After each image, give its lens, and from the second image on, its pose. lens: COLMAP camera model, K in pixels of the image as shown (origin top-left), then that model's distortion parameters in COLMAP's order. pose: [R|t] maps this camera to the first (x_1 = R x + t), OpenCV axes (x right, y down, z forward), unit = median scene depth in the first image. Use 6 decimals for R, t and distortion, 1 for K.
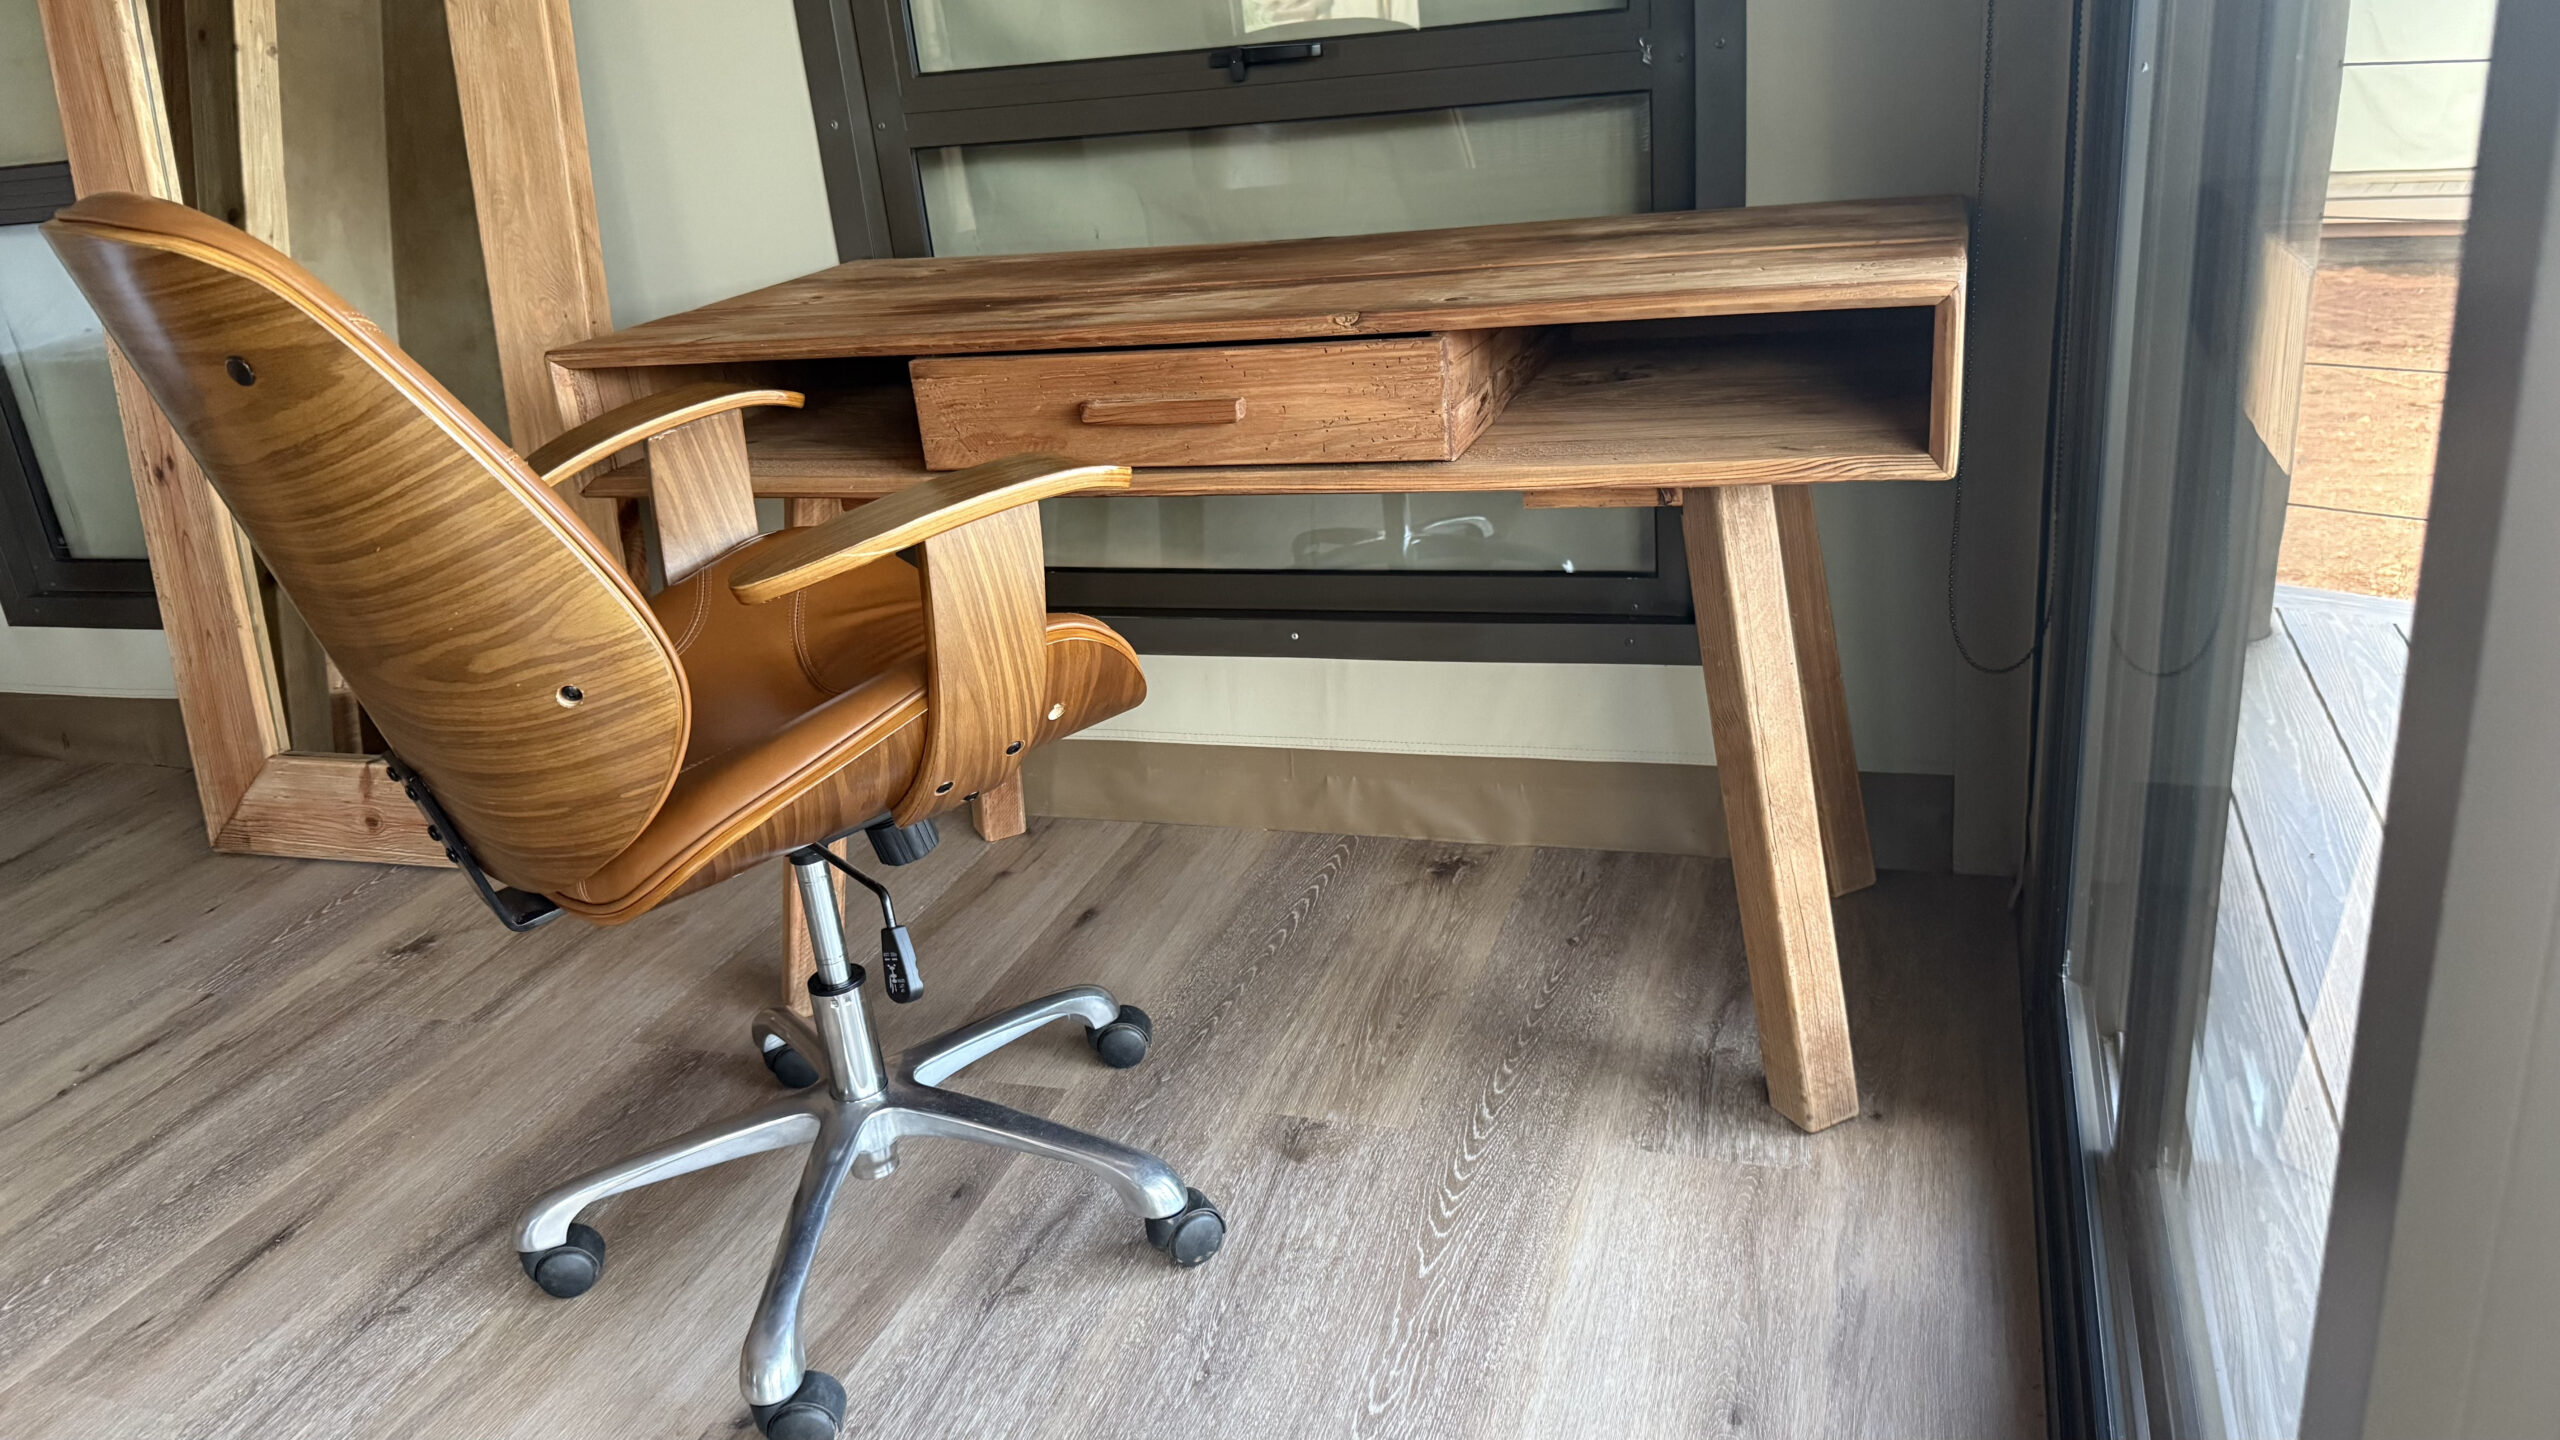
lens RADIAL K [[1813.5, 0, 1265.1], [0, 1813.5, 739.8], [0, 0, 1]] dist [0.068631, -0.096320]
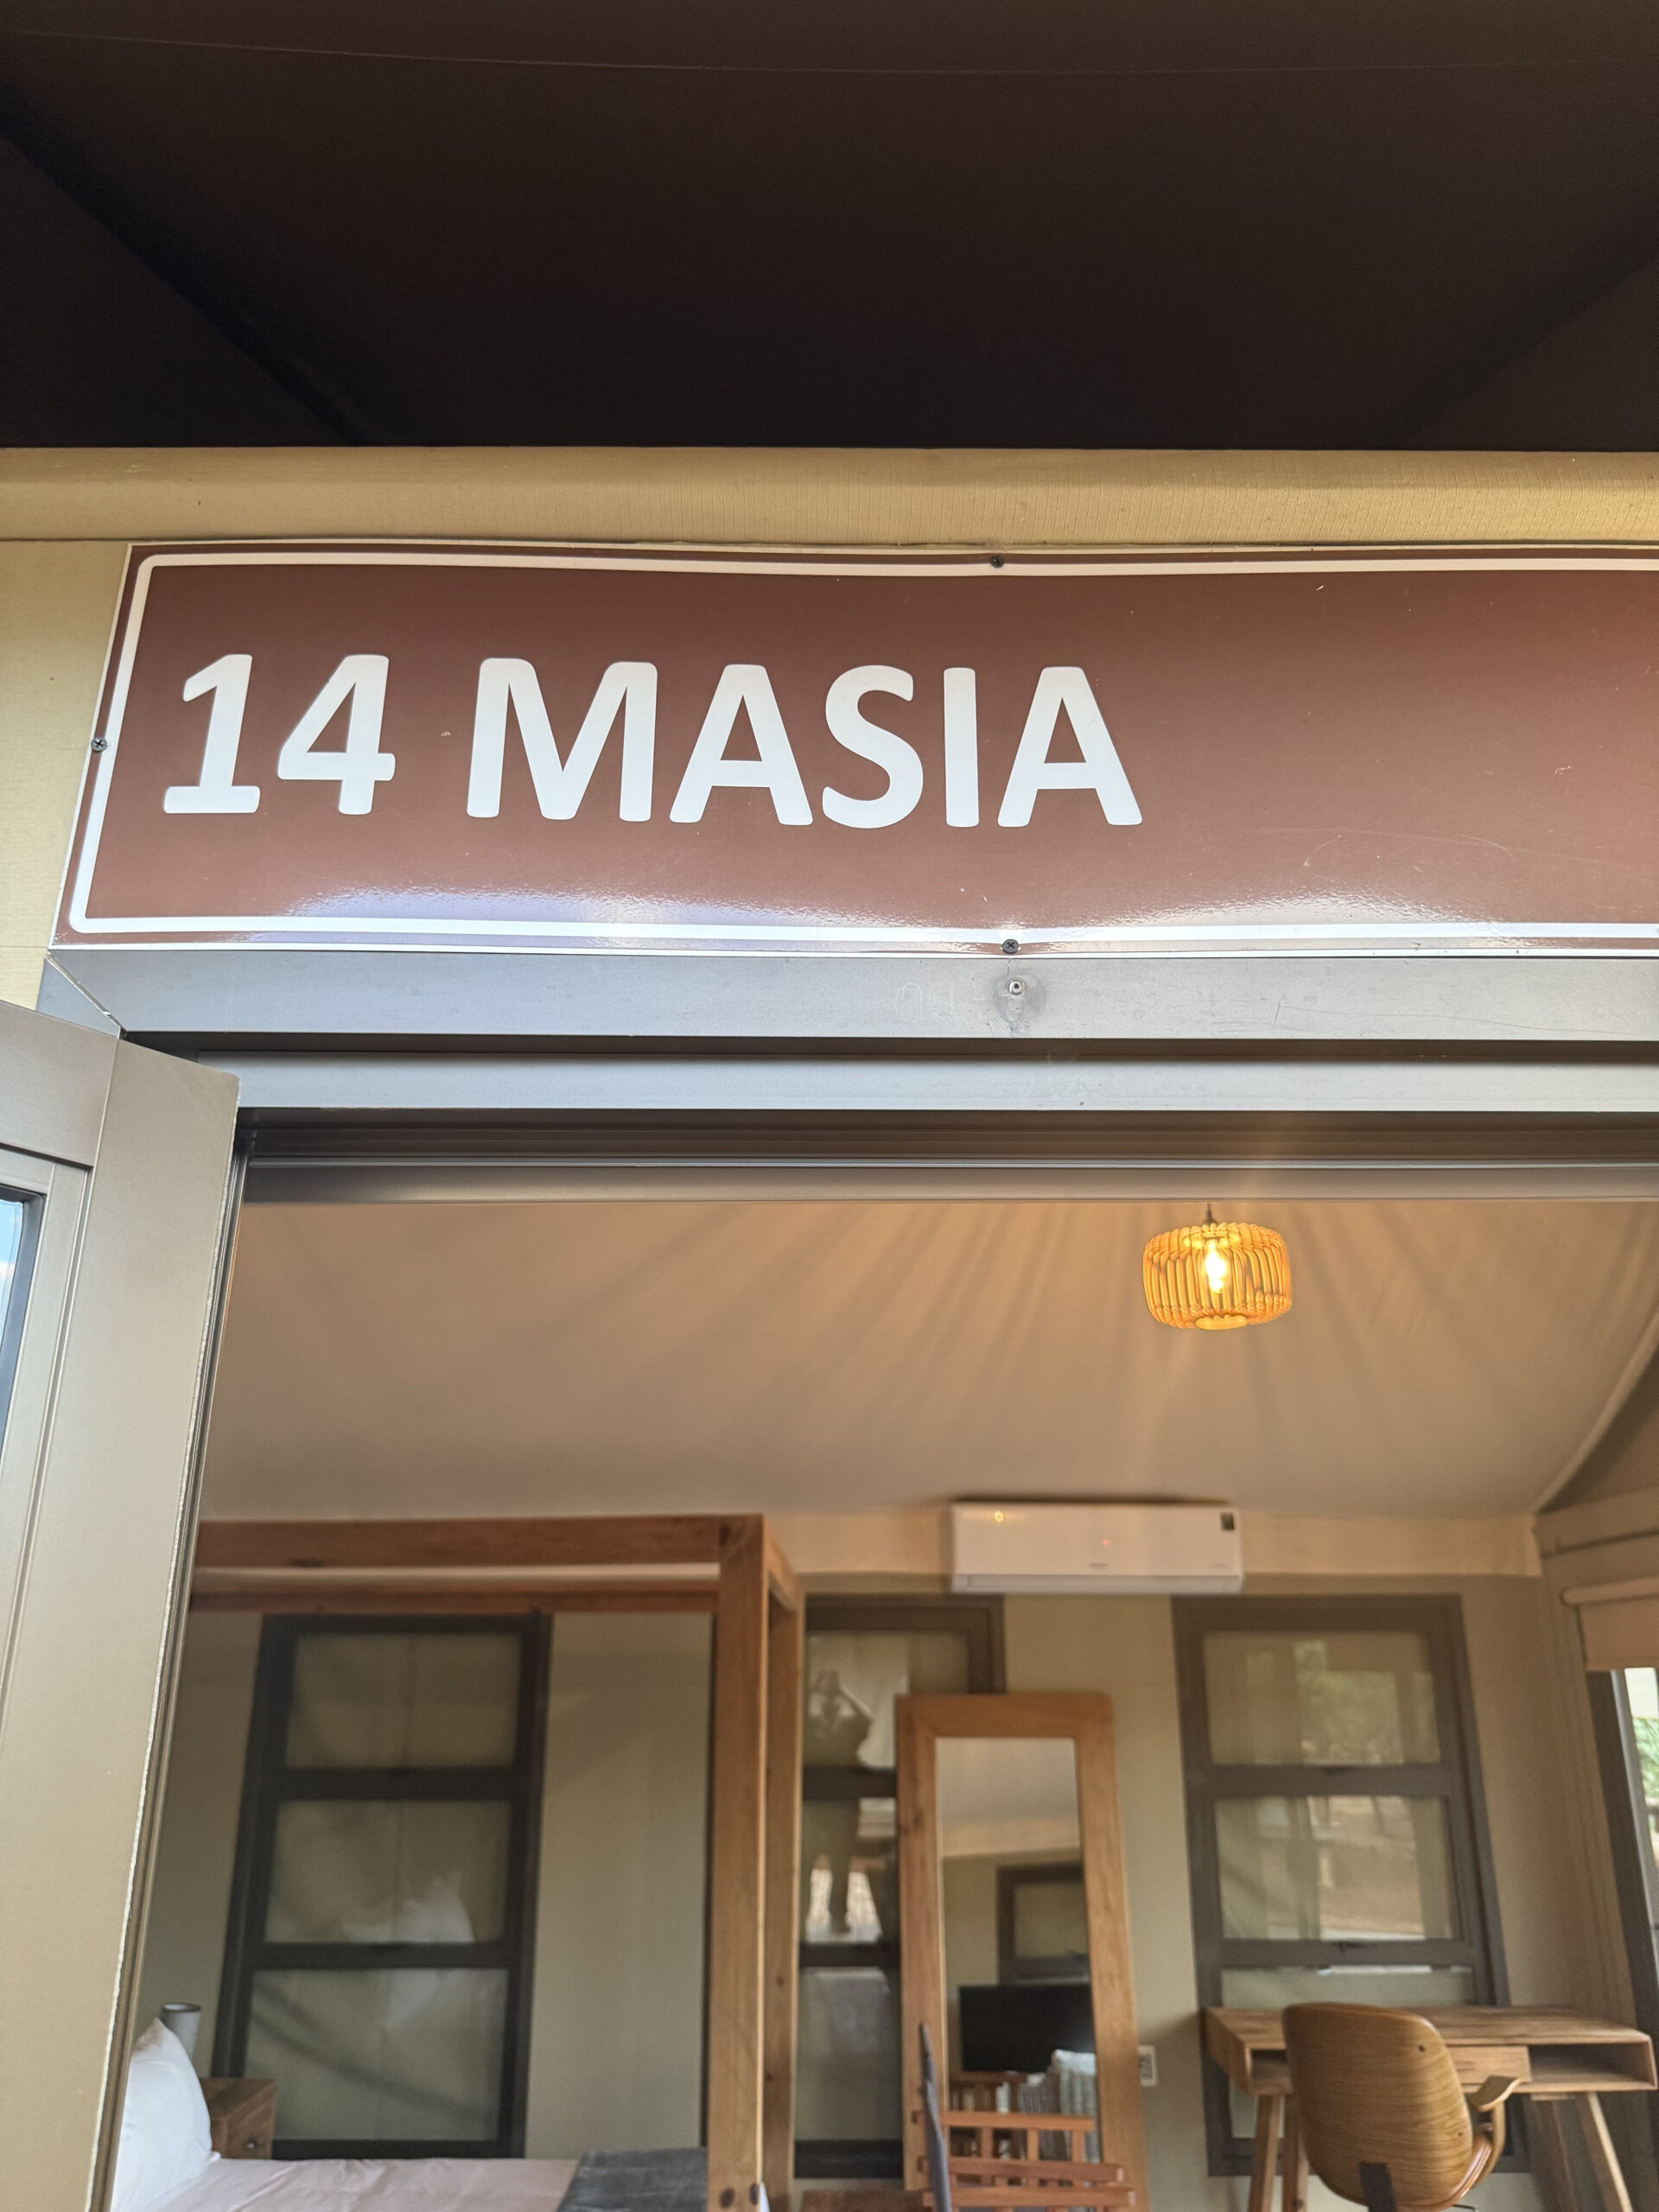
lens RADIAL K [[1582.9, 0, 842.1], [0, 1582.9, 1114.9], [0, 0, 1]] dist [-0.007042, -0.010764]
pose [[0.936983, 0.205981, 0.282196, -1.811476], [0.039545, 0.740000, -0.671443, 0.345885], [-0.347130, 0.640290, 0.685222, -1.420705]]
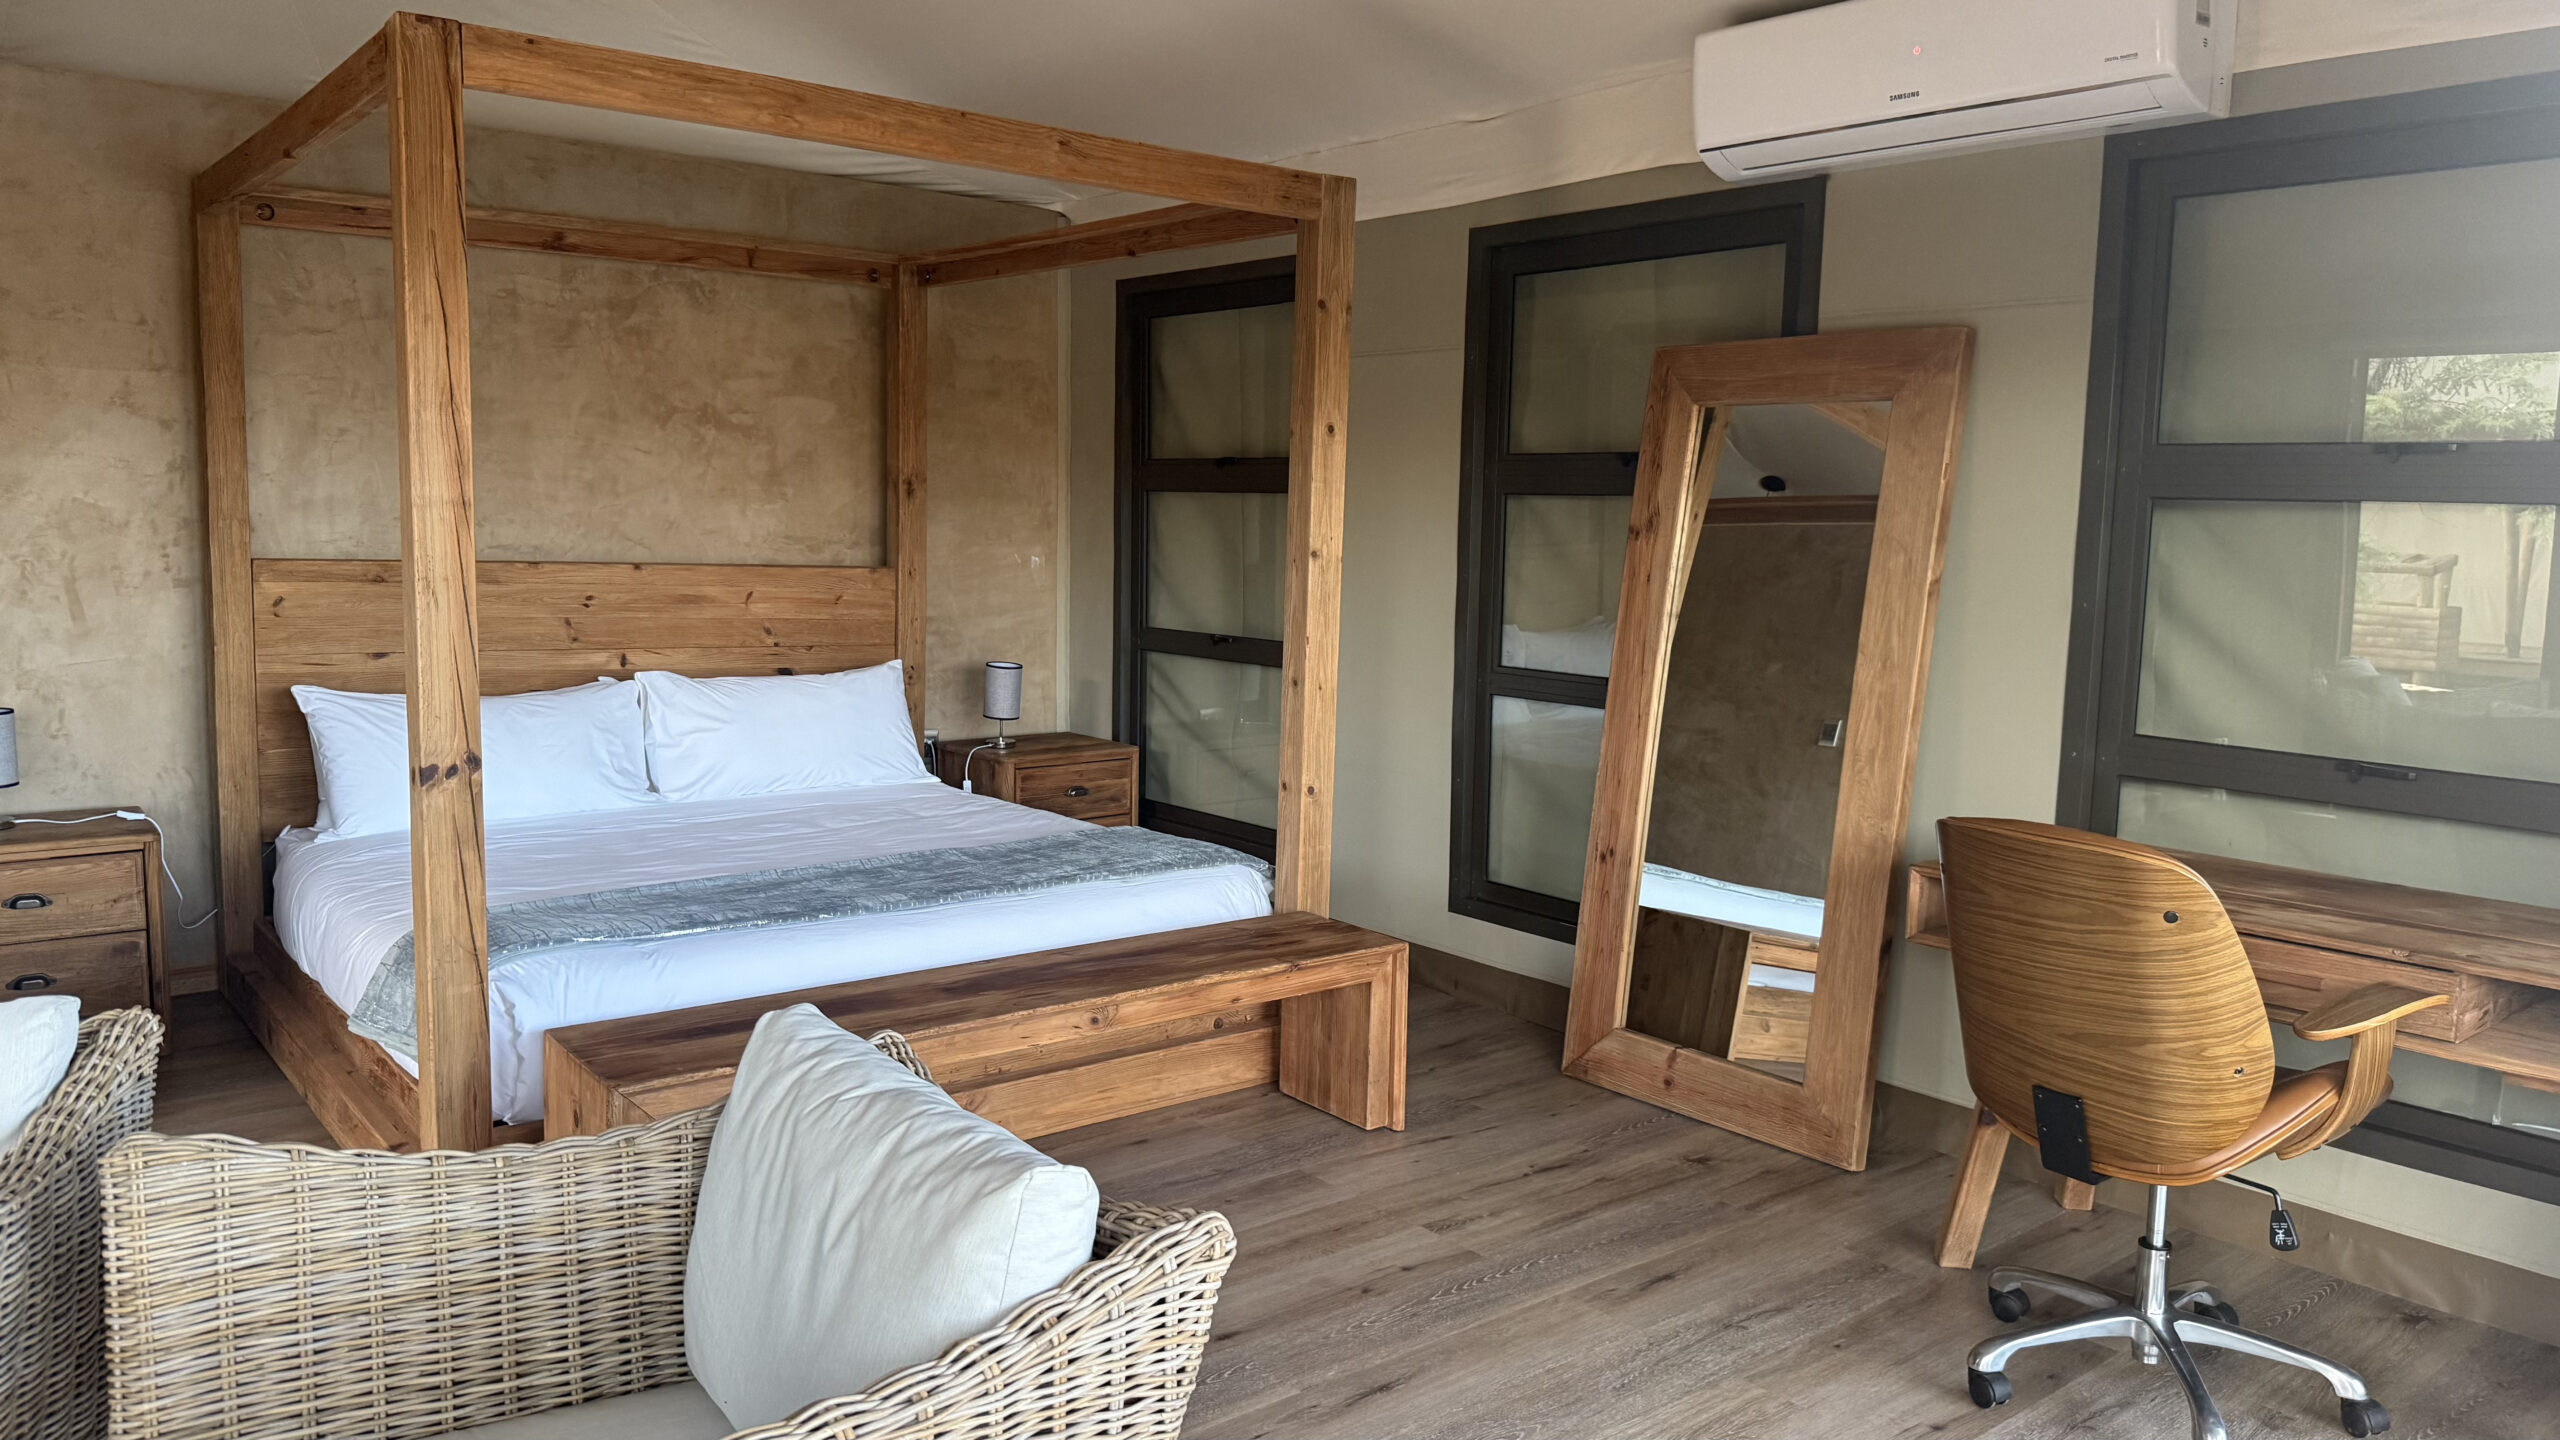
lens RADIAL K [[1813.5, 0, 1275.6], [0, 1813.5, 713.0], [0, 0, 1]] dist [0.068631, -0.096320]
pose [[0.851299, 0.174281, -0.494891, -0.032929], [-0.284810, 0.945656, -0.156901, 0.105892], [0.440651, 0.274520, 0.854673, -0.800626]]
